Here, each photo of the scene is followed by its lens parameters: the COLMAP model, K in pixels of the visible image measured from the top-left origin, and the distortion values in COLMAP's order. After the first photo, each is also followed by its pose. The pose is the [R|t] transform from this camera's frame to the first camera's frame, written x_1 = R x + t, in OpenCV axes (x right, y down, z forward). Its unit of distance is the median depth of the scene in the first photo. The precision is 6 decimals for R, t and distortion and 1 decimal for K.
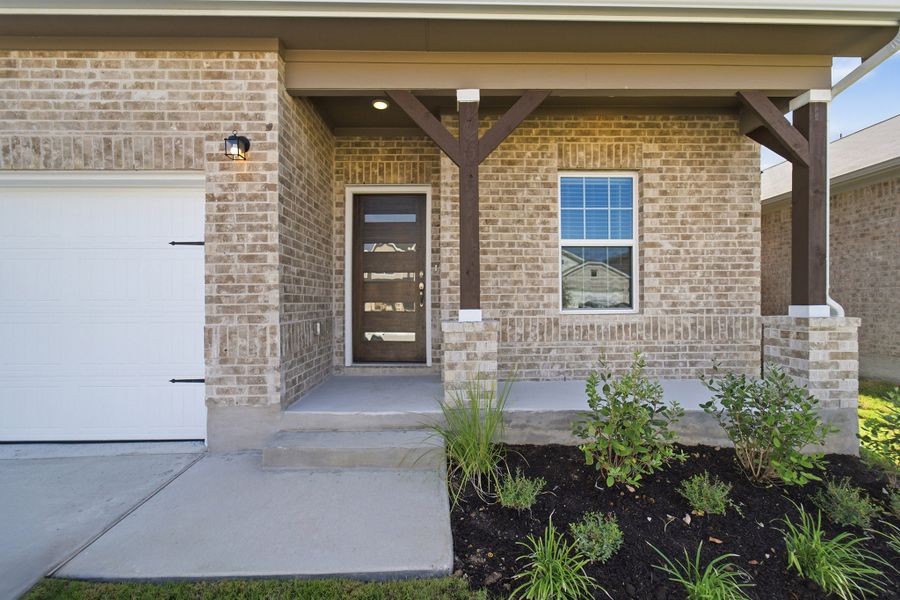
lens RADIAL K [[357.5, 0, 443.7], [0, 357.5, 300.6], [0, 0, 1]] dist [0.007900, 0.000424]
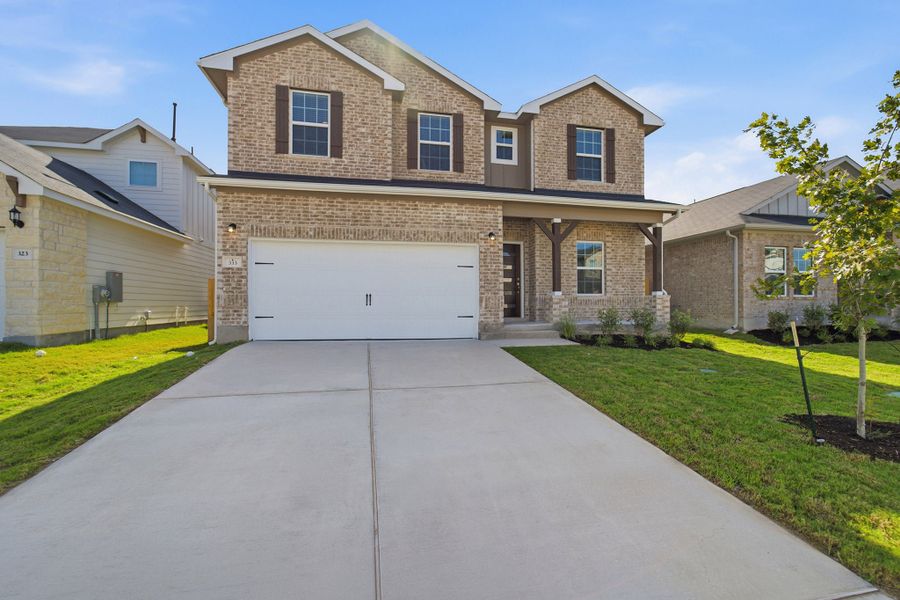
lens RADIAL K [[357.5, 0, 443.7], [0, 357.5, 300.2], [0, 0, 1]] dist [0.007900, 0.000424]
pose [[0.983296, 0.007214, 0.181871, -1.385106], [-0.005244, 0.999922, -0.011311, 0.135366], [-0.181938, 0.010168, 0.983257, -1.737417]]
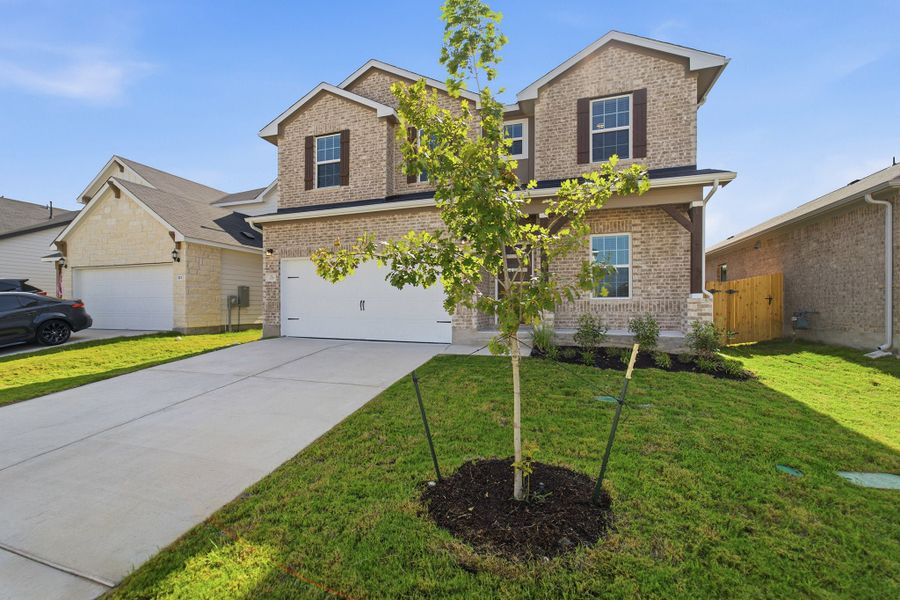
lens RADIAL K [[357.5, 0, 454.9], [0, 357.5, 303.8], [0, 0, 1]] dist [0.007900, 0.000424]
pose [[0.952843, 0.004353, -0.303433, 0.246440], [-0.006681, 0.999956, -0.006634, 0.106882], [0.303390, 0.008348, 0.952830, -1.692858]]
